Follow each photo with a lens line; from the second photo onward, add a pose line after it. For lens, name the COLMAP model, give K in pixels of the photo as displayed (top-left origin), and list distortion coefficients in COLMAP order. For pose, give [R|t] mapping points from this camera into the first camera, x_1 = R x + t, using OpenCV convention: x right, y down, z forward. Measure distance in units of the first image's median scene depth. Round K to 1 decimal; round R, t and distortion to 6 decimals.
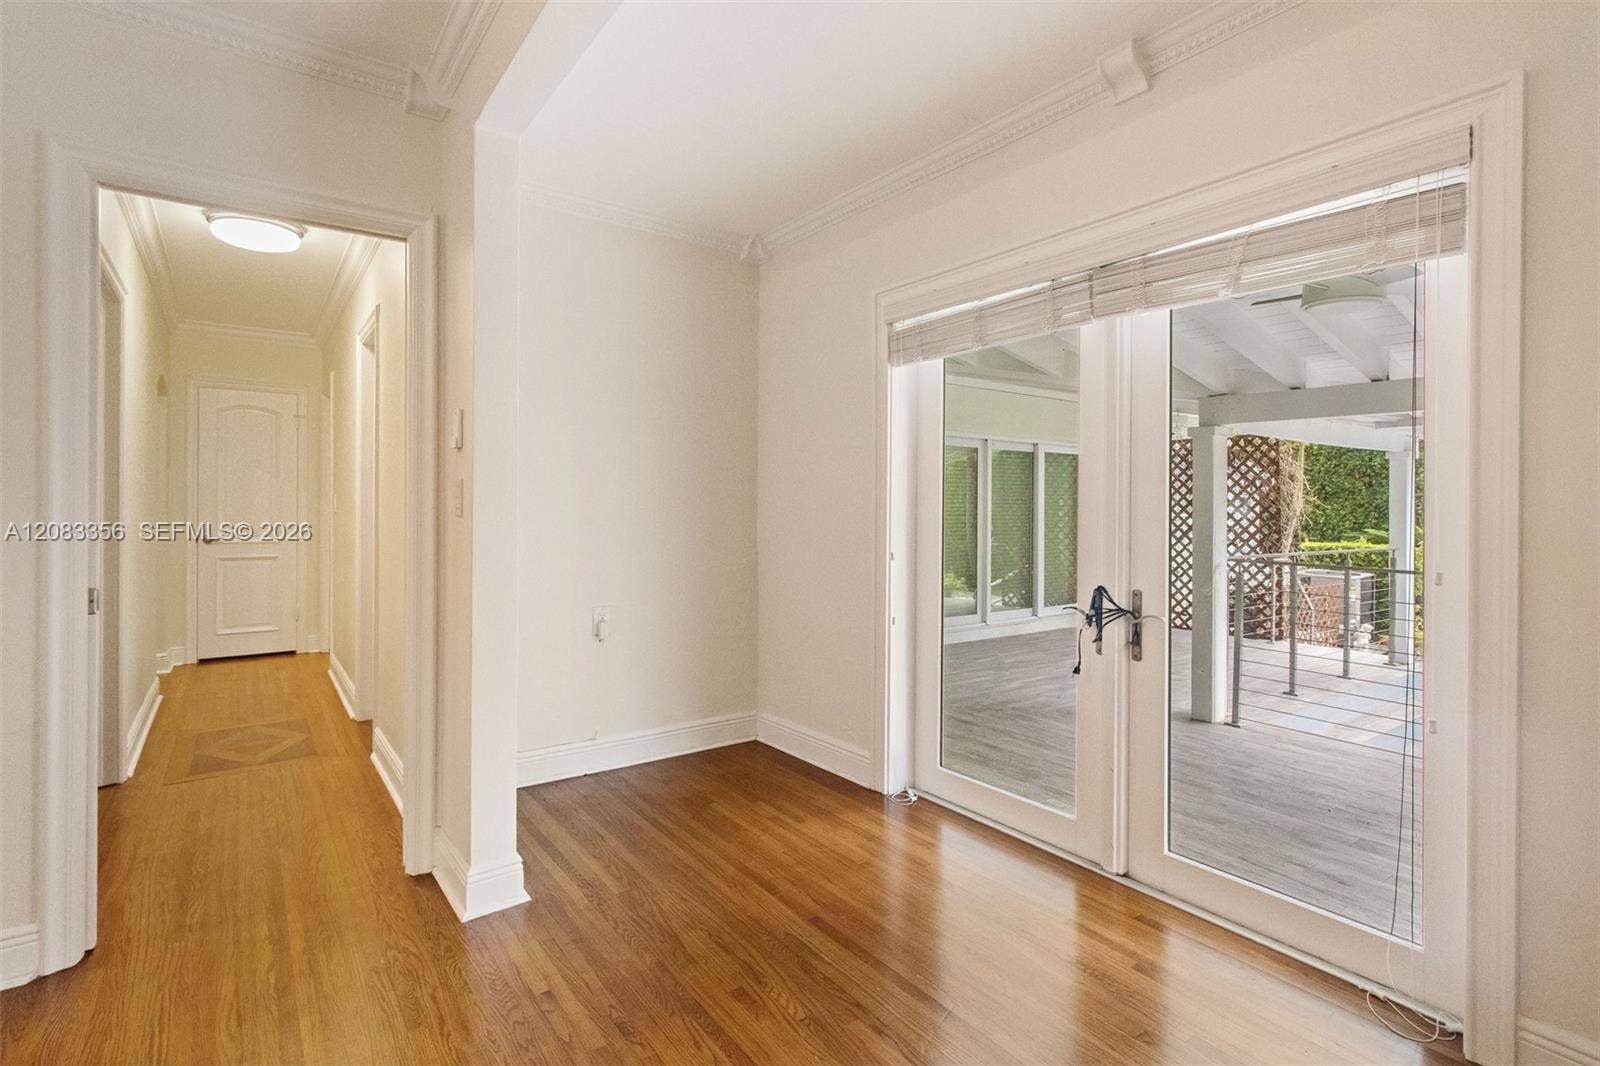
lens RADIAL K [[754.8, 0, 806.0], [0, 754.8, 506.5], [0, 0, 1]] dist [0.002539, 0.001041]
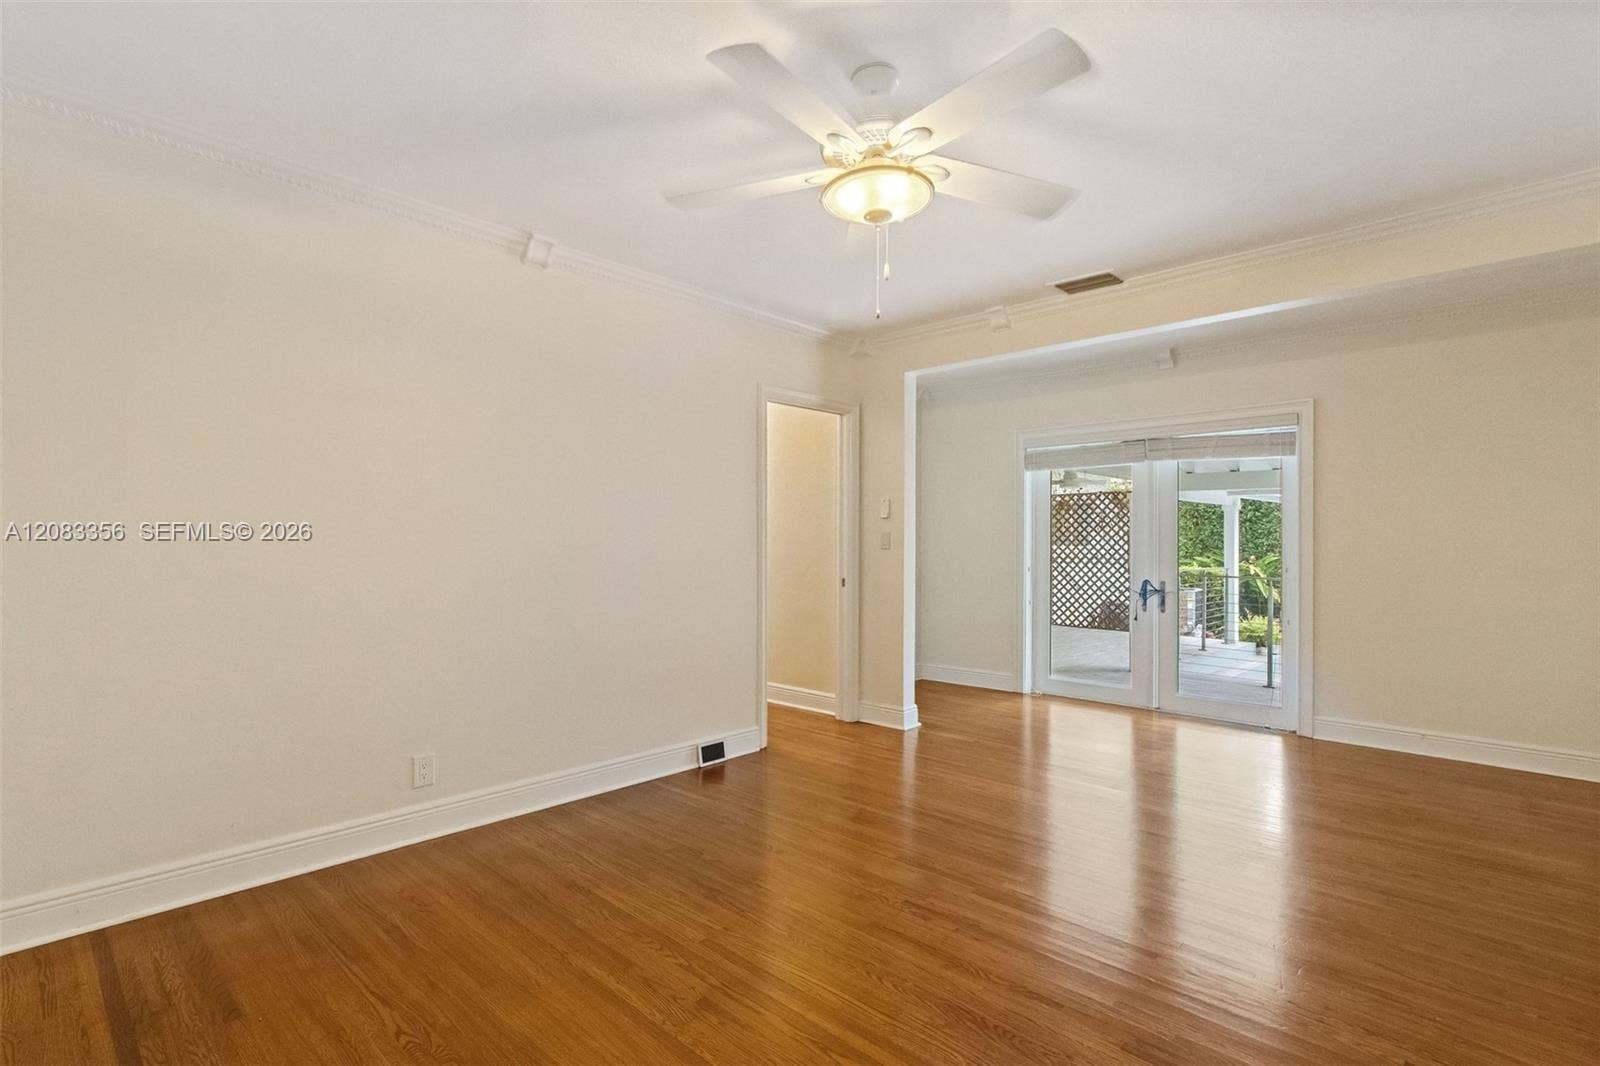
lens RADIAL K [[754.8, 0, 802.1], [0, 754.8, 544.0], [0, 0, 1]] dist [0.002539, 0.001041]
pose [[0.982679, -0.006720, 0.185192, -1.033533], [0.005963, 0.999971, 0.004642, -0.016906], [-0.185218, -0.003457, 0.982691, -1.012209]]
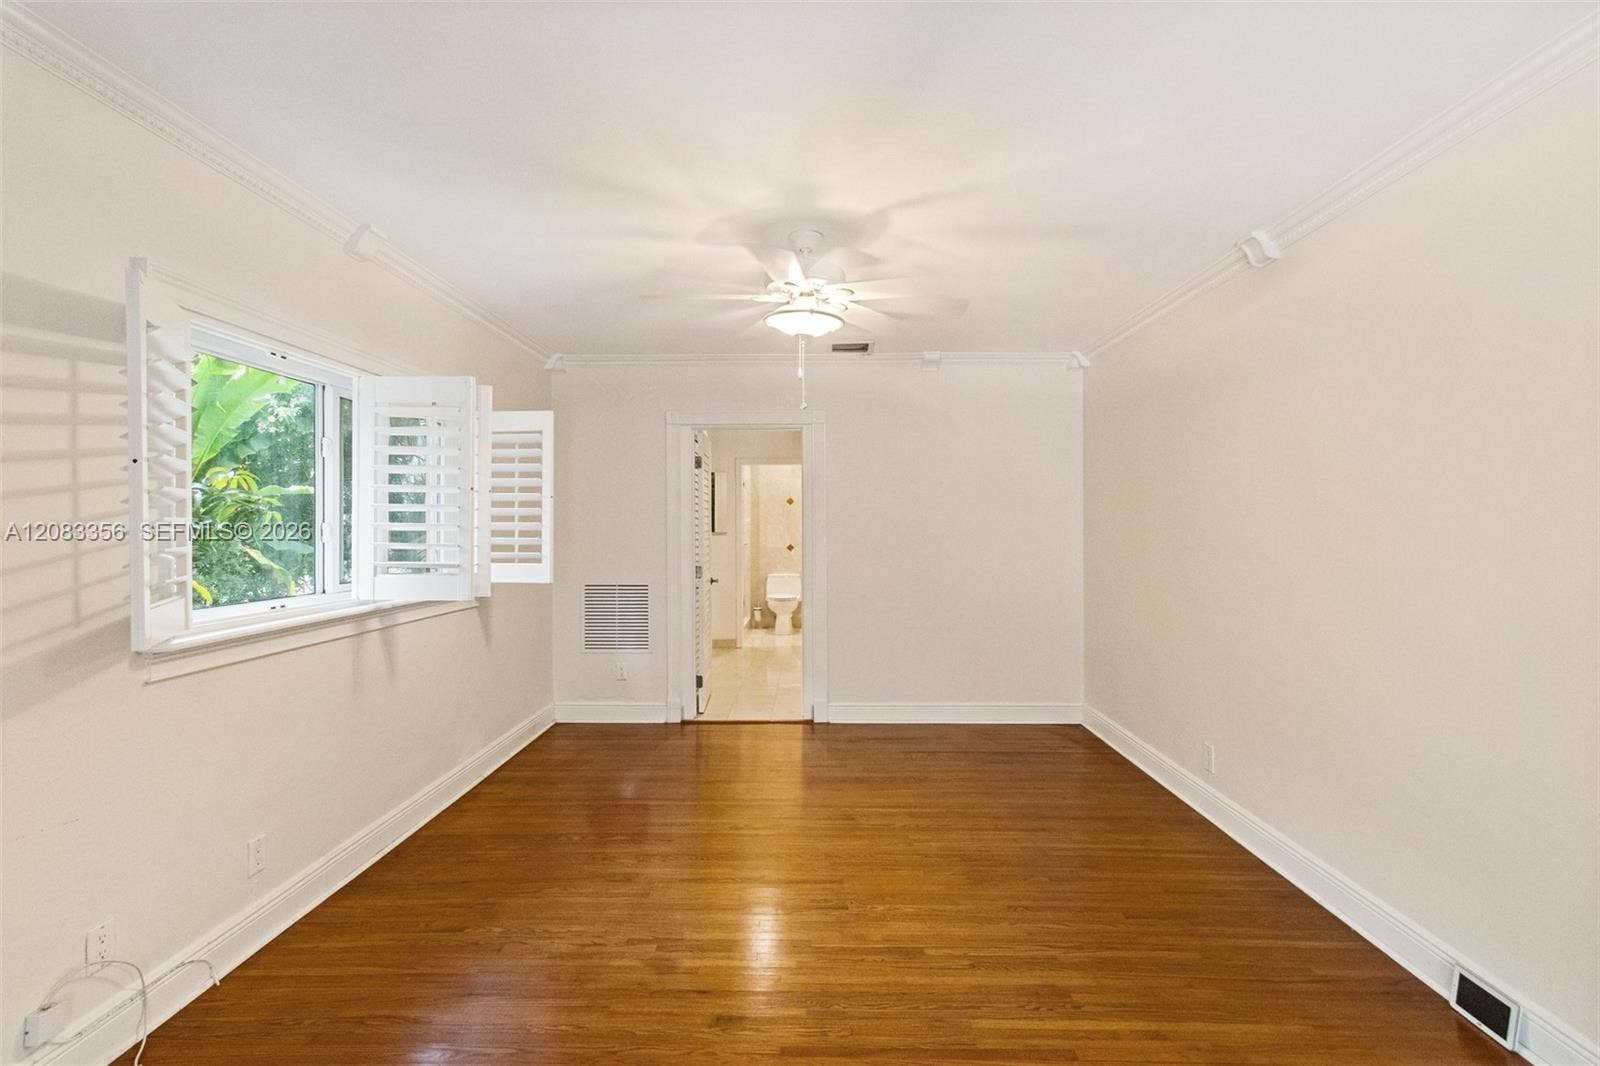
lens RADIAL K [[754.8, 0, 793.0], [0, 754.8, 531.0], [0, 0, 1]] dist [0.002539, 0.001041]
pose [[-0.614982, -0.004476, -0.788529, 0.199100], [0.001002, 0.999979, -0.006457, -0.063196], [0.788541, -0.004761, -0.614964, 0.577800]]
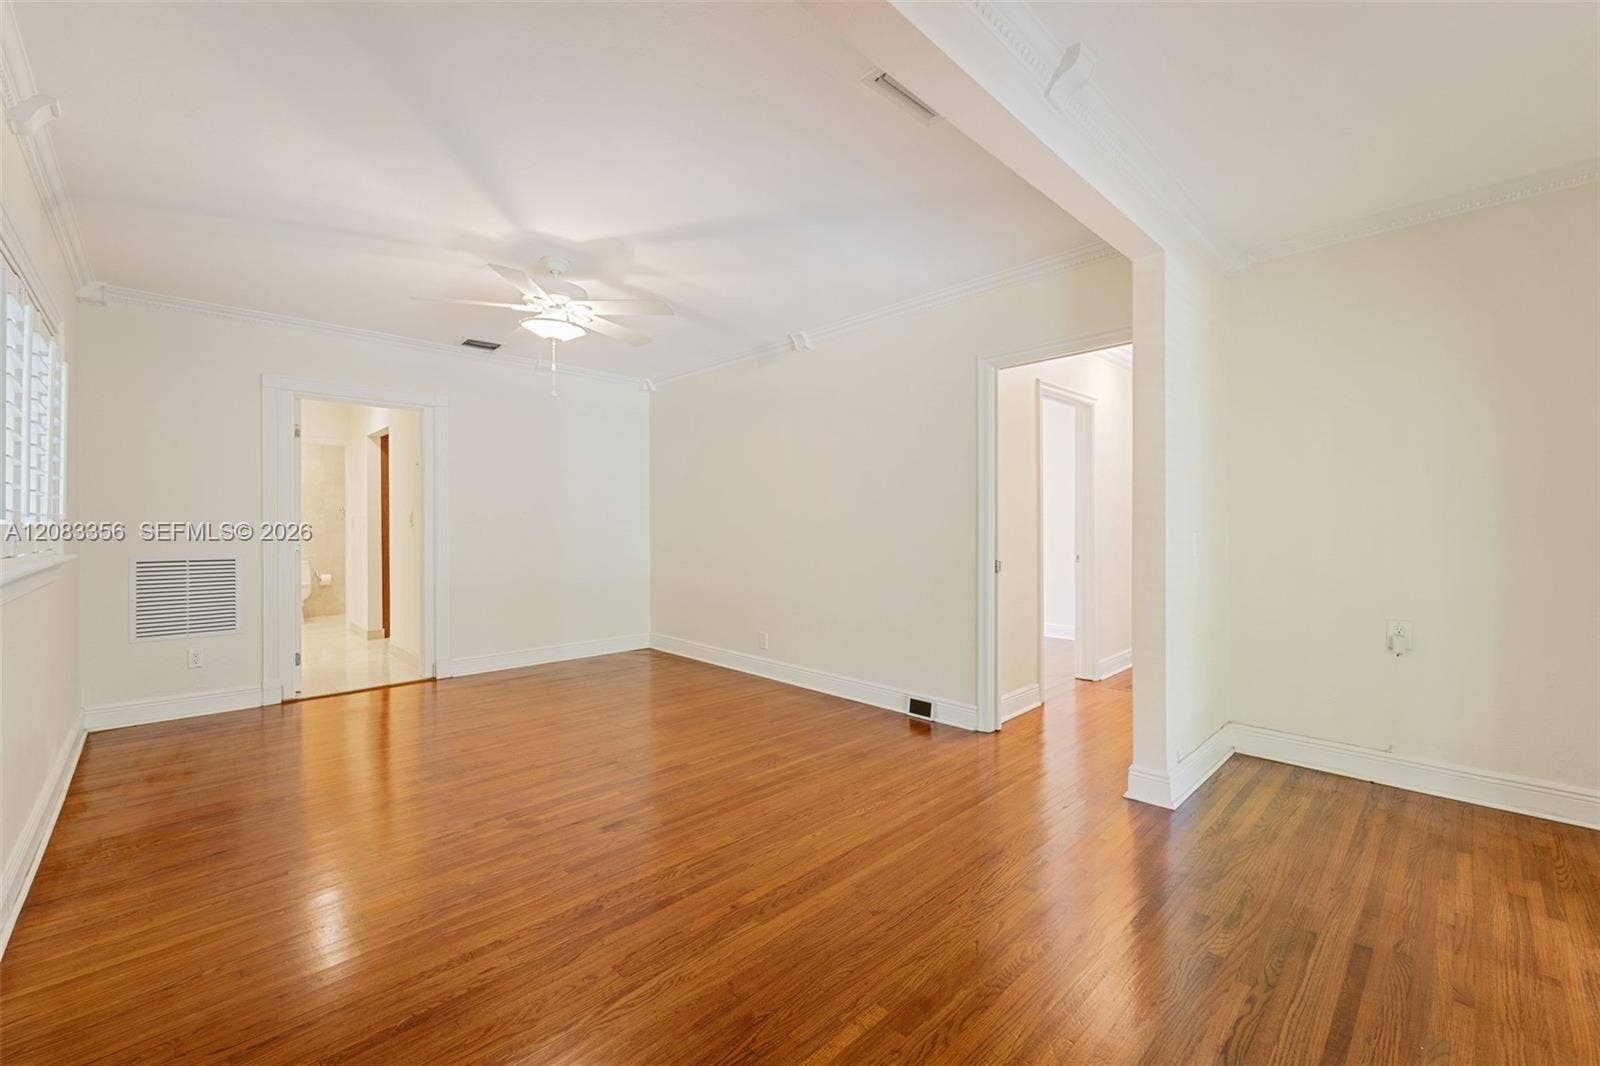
lens RADIAL K [[651.5, 0, 798.2], [0, 651.5, 527.4], [0, 0, 1]] dist [-0.000863, -0.000417]
pose [[0.124670, -0.006714, -0.992176, 0.622027], [0.008757, 0.999946, -0.005666, 0.016375], [0.992160, -0.007982, 0.124722, 0.171022]]
